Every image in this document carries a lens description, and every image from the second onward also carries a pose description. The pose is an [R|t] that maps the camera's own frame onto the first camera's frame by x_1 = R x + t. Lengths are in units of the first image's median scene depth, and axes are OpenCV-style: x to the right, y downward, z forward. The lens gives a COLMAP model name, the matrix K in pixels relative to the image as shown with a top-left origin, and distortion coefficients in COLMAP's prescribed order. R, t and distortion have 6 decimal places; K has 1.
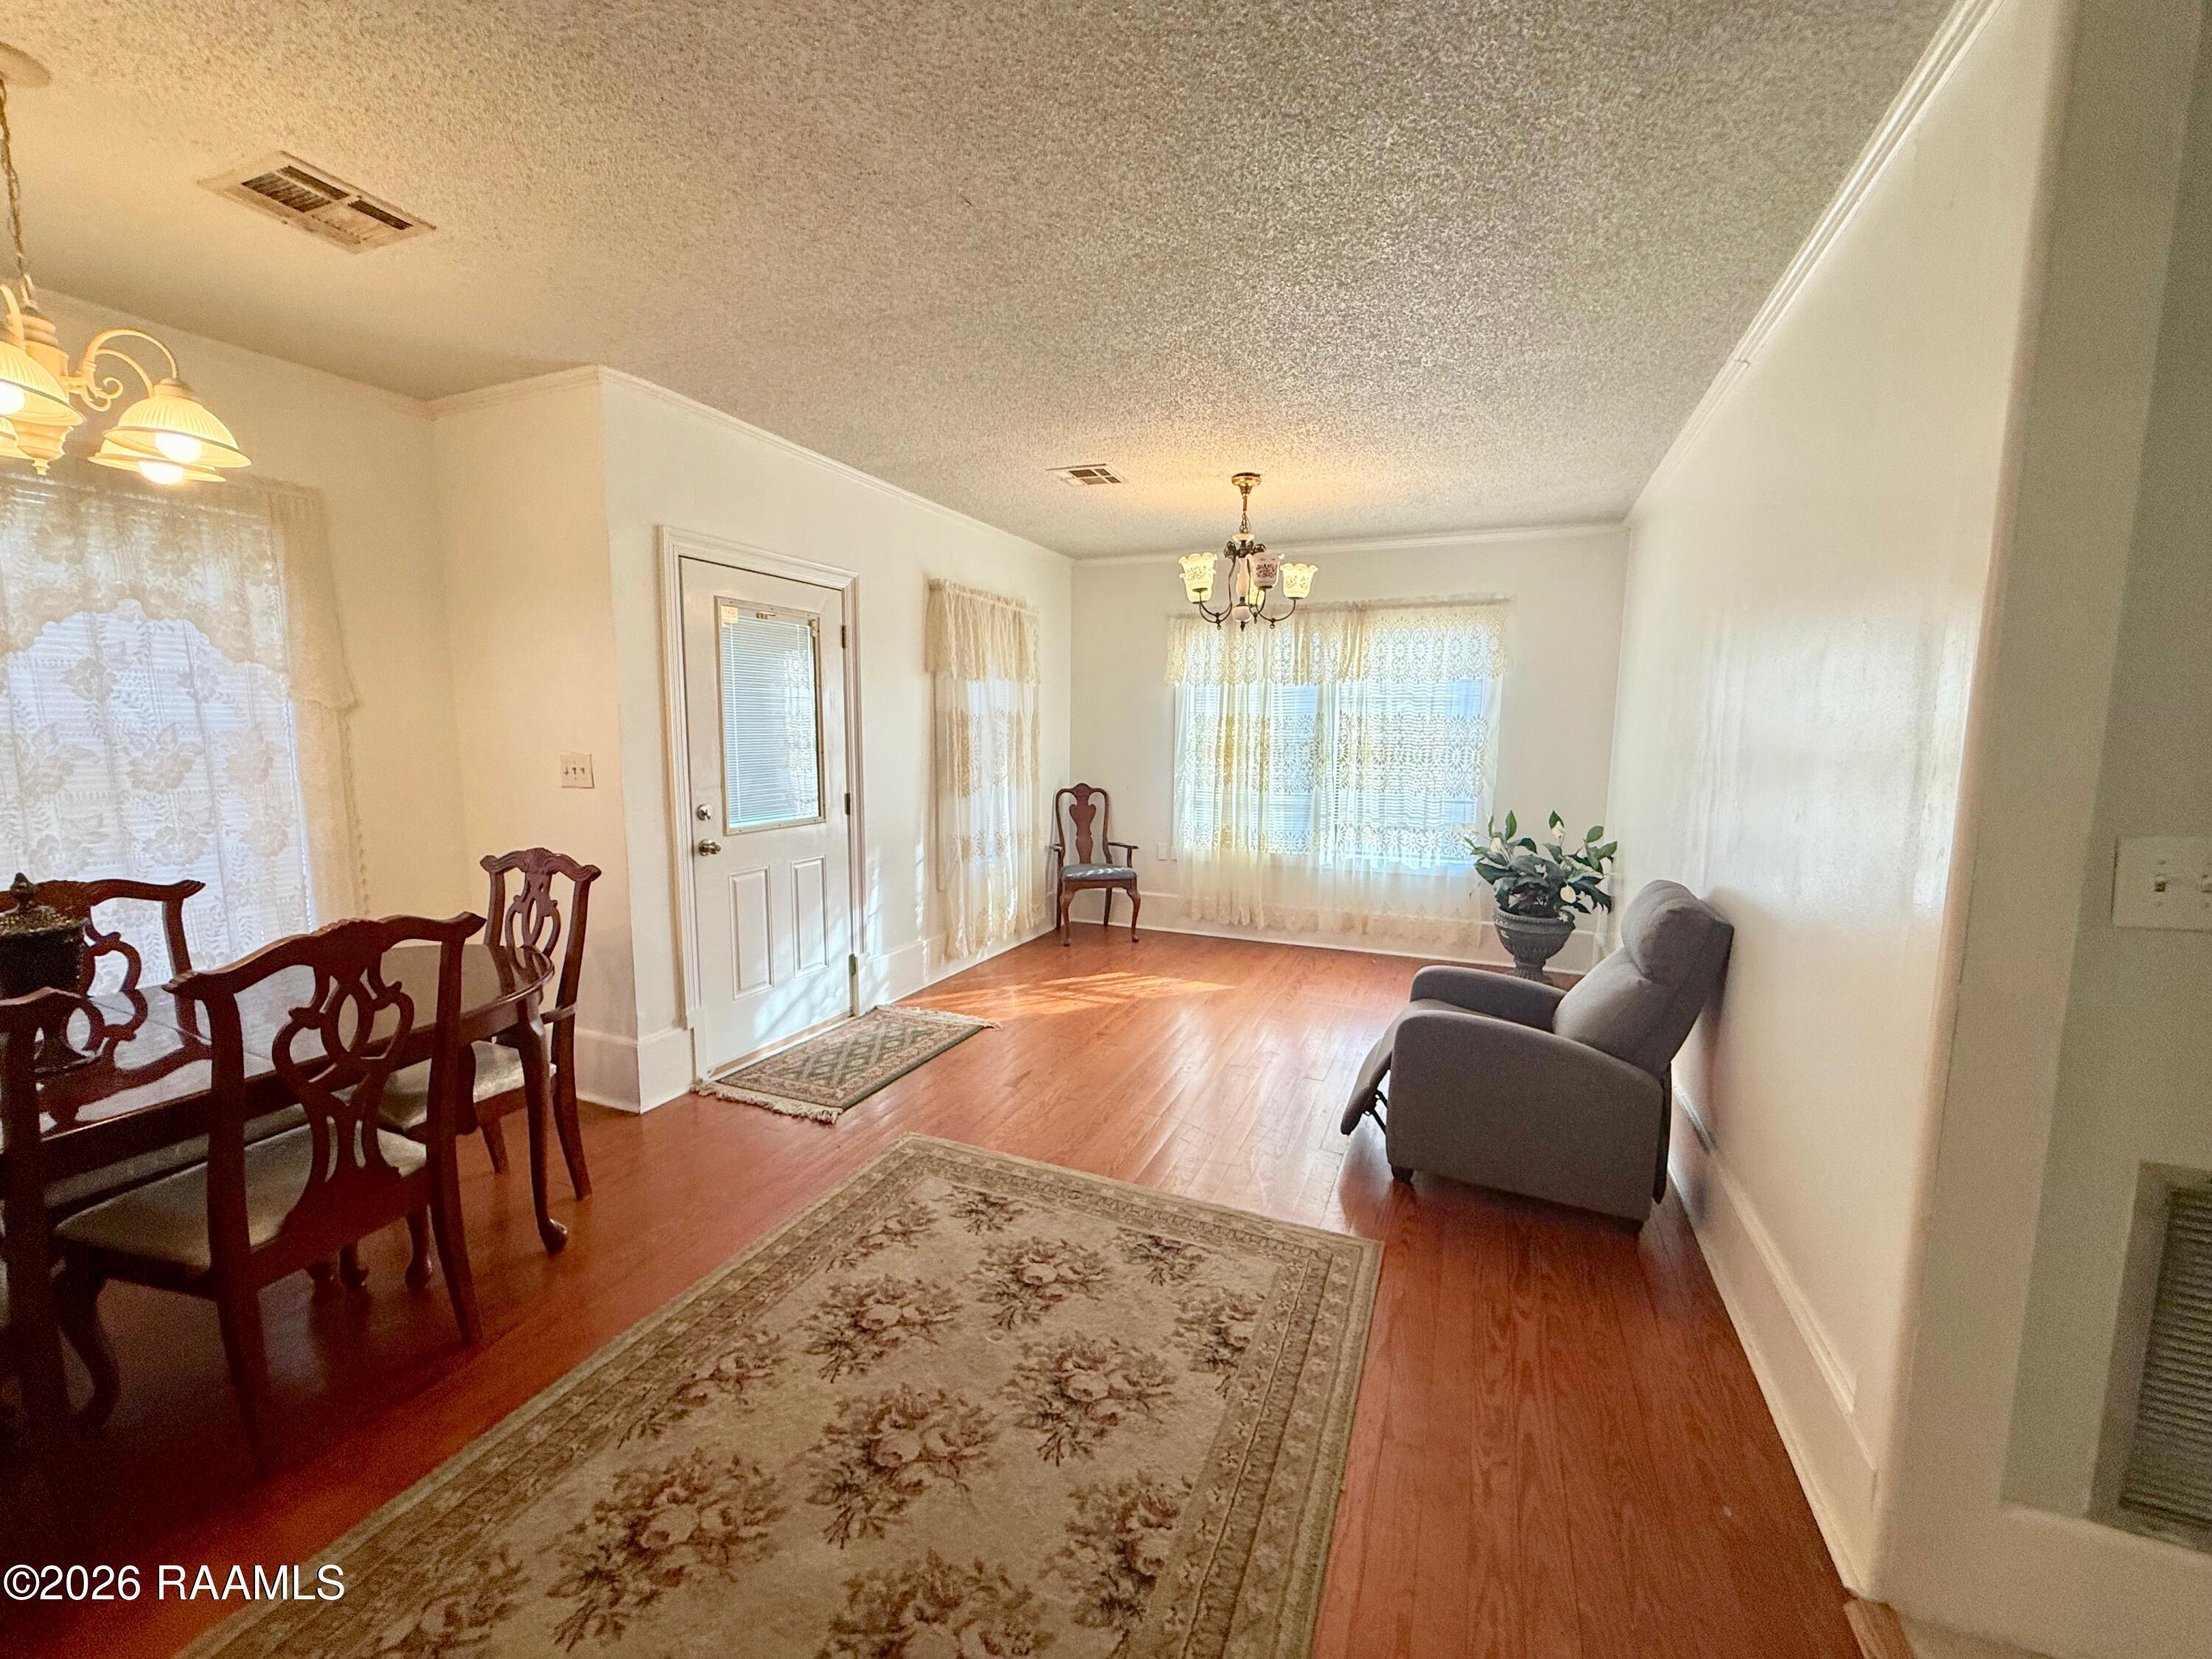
lens RADIAL K [[880.3, 0, 1104.2], [0, 880.3, 828.0], [0, 0, 1]] dist [-0.000138, 0.000305]
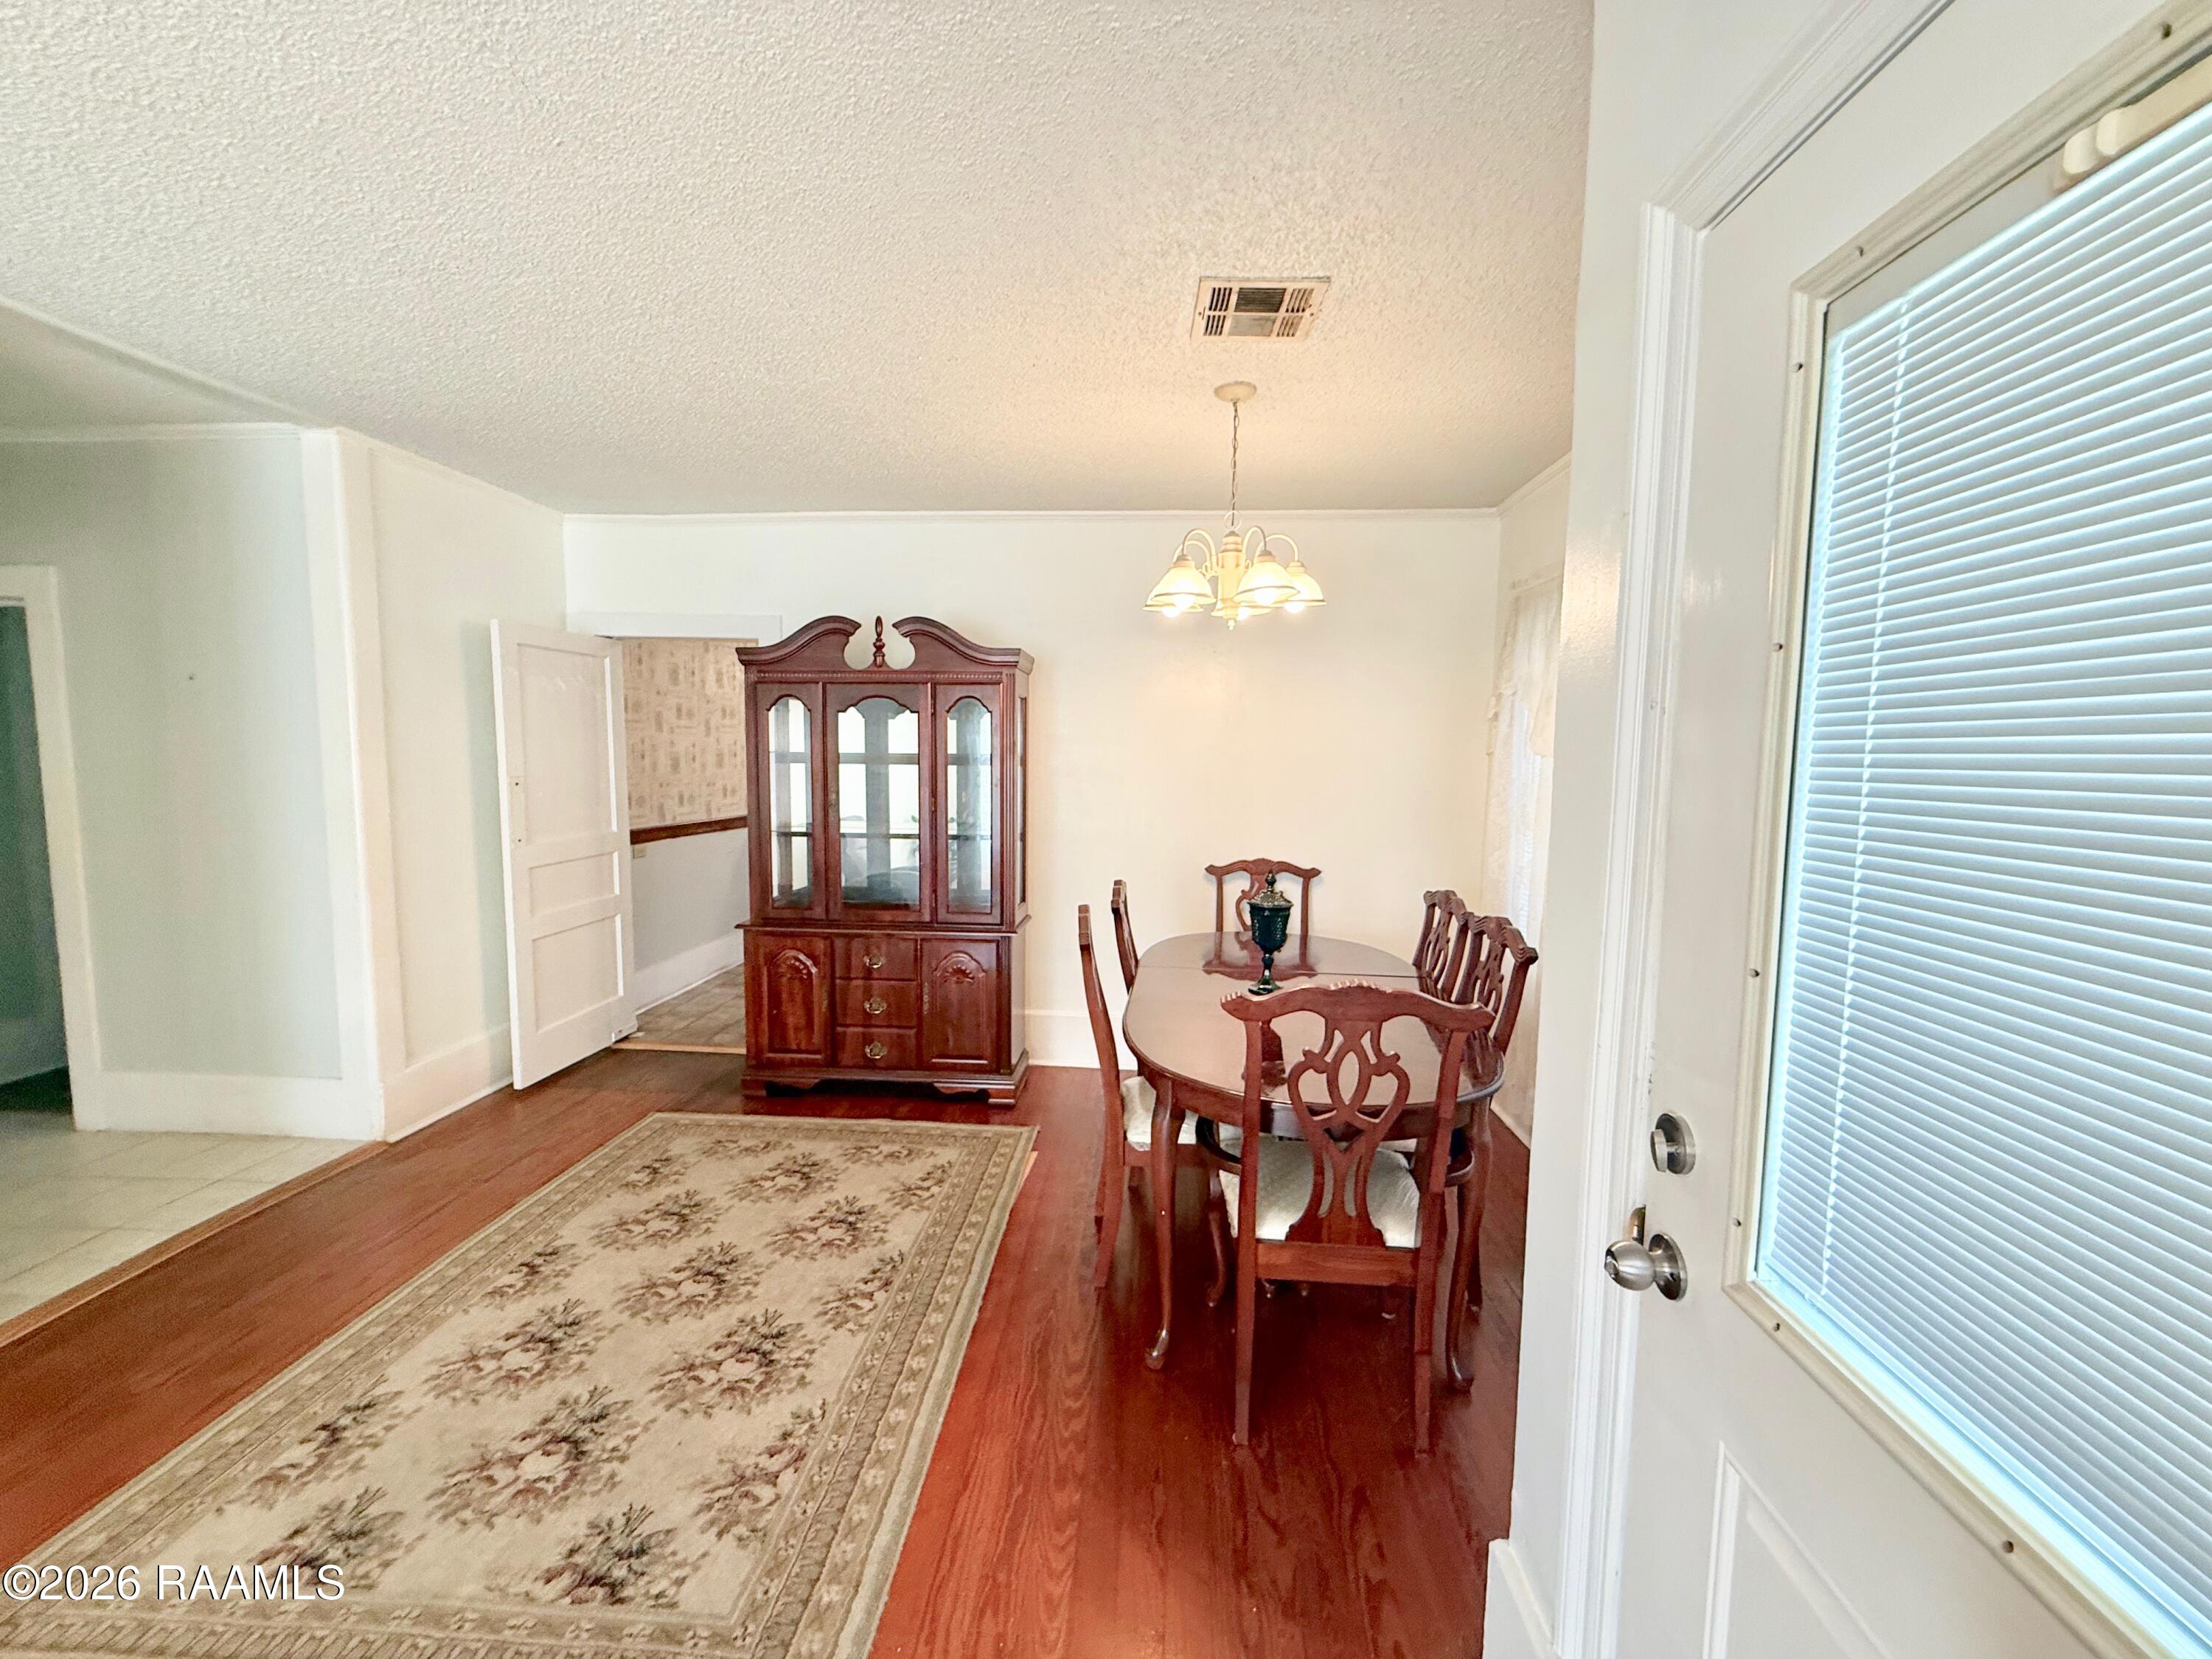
lens RADIAL K [[879.6, 0, 1103.3], [0, 879.6, 828.9], [0, 0, 1]] dist [0.000408, 0.000411]
pose [[-0.943325, 0.012104, -0.331651, -0.148794], [-0.056746, 0.978735, 0.197124, -0.122891], [0.326984, 0.204772, -0.922578, 0.903297]]
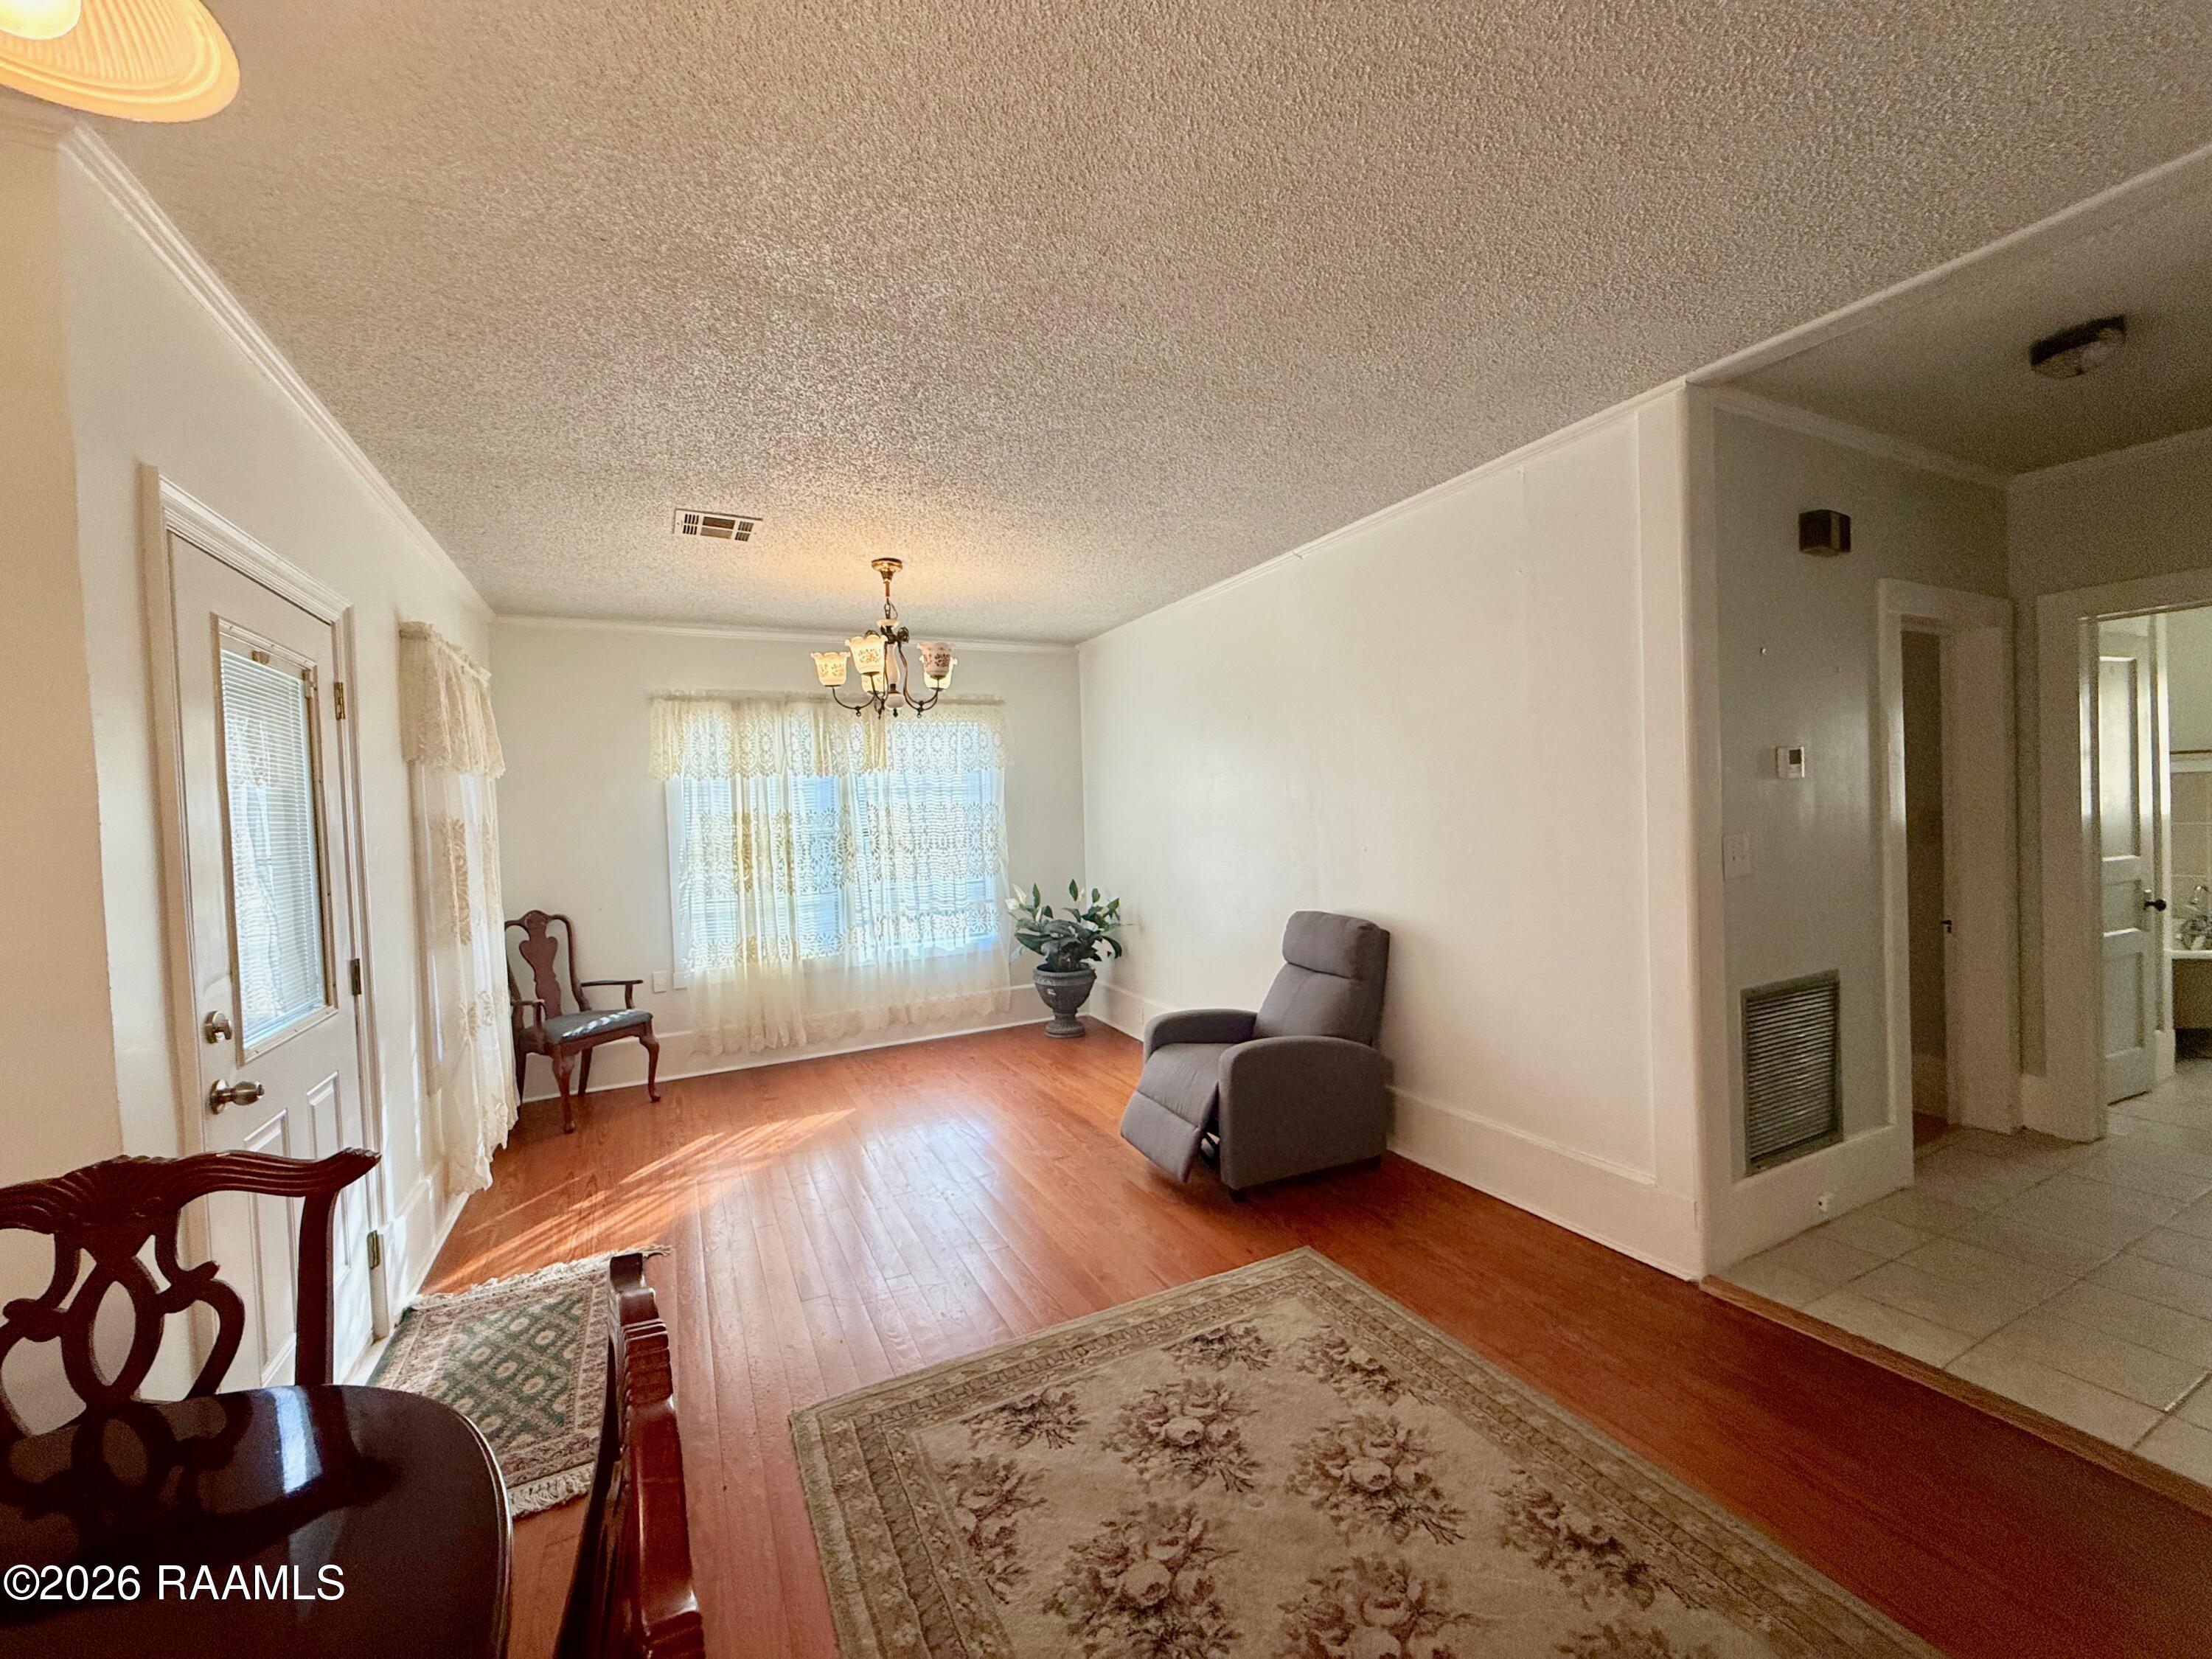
lens RADIAL K [[880.3, 0, 1104.2], [0, 880.3, 828.0], [0, 0, 1]] dist [-0.000138, 0.000305]
pose [[0.645204, -0.052821, 0.762182, -0.387197], [0.133763, 0.990008, -0.044623, -0.031191], [-0.752210, 0.130743, 0.645823, 0.208430]]
